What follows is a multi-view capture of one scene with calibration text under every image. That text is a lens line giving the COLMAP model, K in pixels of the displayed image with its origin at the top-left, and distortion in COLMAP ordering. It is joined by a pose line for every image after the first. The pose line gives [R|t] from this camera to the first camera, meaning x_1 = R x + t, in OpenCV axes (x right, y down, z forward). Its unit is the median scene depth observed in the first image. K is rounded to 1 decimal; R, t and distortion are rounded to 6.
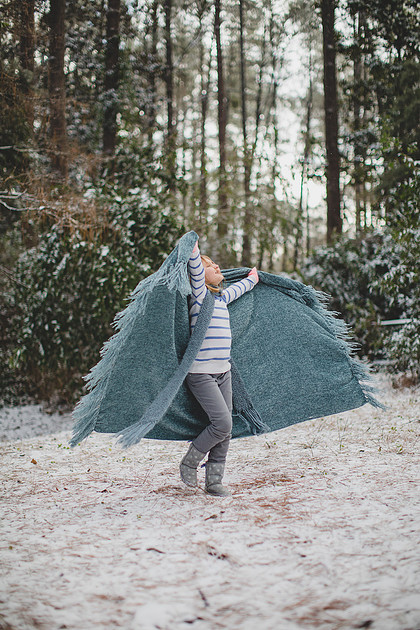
lens RADIAL K [[833.2, 0, 210.0], [0, 833.2, 315.0], [0, 0, 1]] dist [-0.251764, 0.540055]
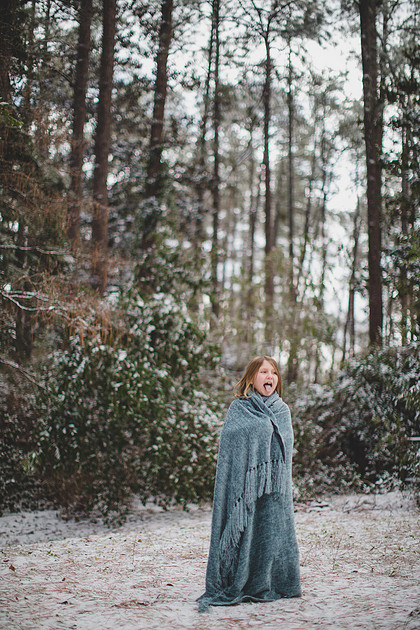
lens RADIAL K [[833.2, 0, 210.0], [0, 833.2, 315.0], [0, 0, 1]] dist [-0.251764, 0.540055]
pose [[0.997753, 0.024865, -0.062209, 0.023608], [-0.032964, 0.990600, -0.132760, 0.001839], [0.058323, 0.134512, 0.989194, 0.013845]]
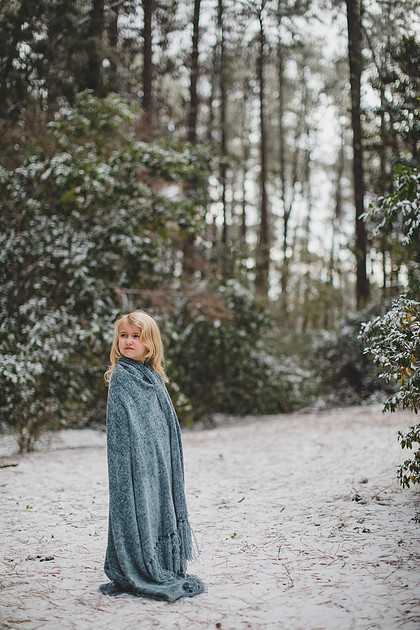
lens RADIAL K [[847.4, 0, 210.0], [0, 847.4, 315.0], [0, 0, 1]] dist [-0.206592, 0.008803]
pose [[0.999501, 0.004289, -0.031290, -0.058264], [-0.005826, 0.998772, -0.049197, -0.008189], [0.031041, 0.049354, 0.998299, -0.414970]]
